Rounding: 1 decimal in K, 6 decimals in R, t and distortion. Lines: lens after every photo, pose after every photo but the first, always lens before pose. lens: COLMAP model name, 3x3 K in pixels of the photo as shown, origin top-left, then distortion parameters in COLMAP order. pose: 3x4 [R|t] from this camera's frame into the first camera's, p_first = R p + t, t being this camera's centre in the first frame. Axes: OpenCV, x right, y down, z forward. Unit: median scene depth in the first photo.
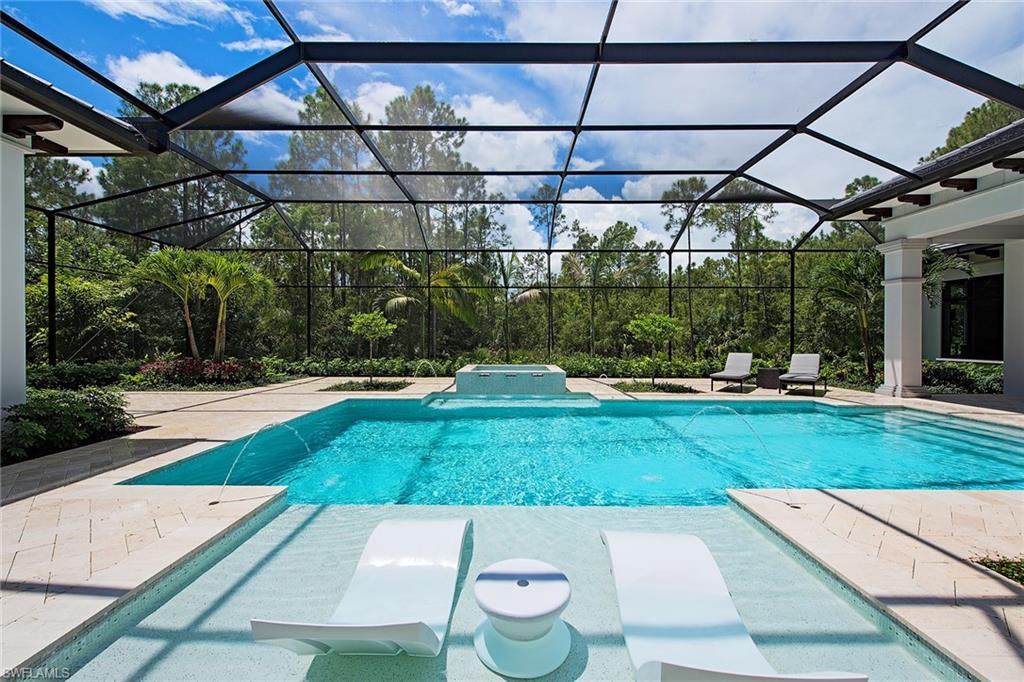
lens RADIAL K [[416.5, 0, 512.0], [0, 416.5, 341.0], [0, 0, 1]] dist [0.000679, 0.000220]
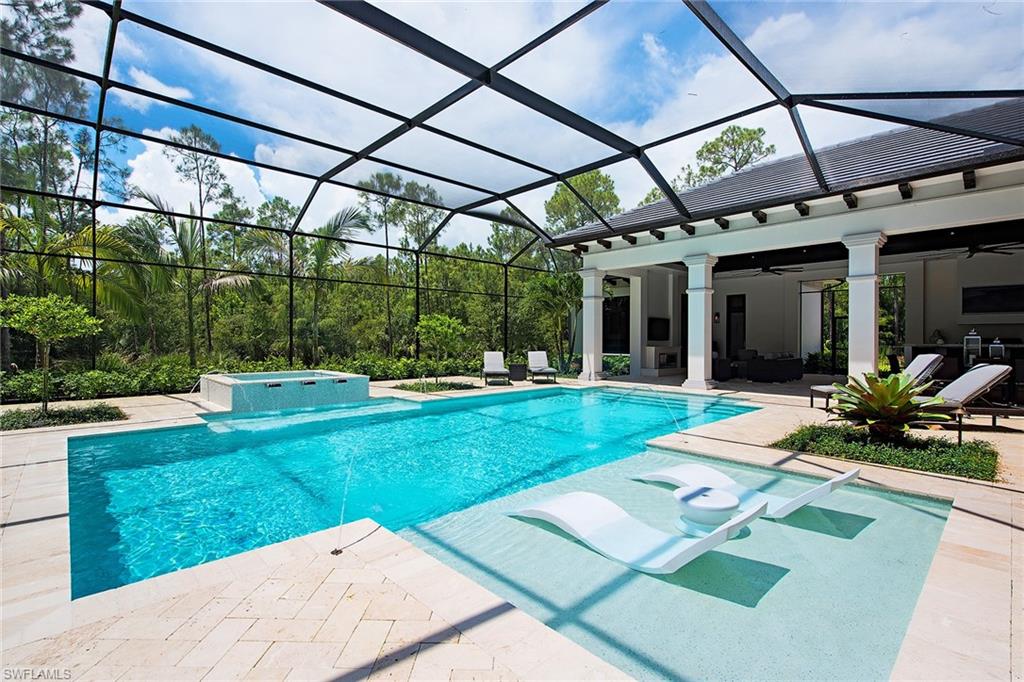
lens RADIAL K [[466.5, 0, 512.0], [0, 466.5, 341.0], [0, 0, 1]] dist [0.028280, 0.000433]
pose [[0.720728, -0.002614, 0.693213, -0.349826], [0.002776, 0.999996, 0.000884, -0.002178], [-0.693212, 0.001287, 0.720733, 0.042979]]
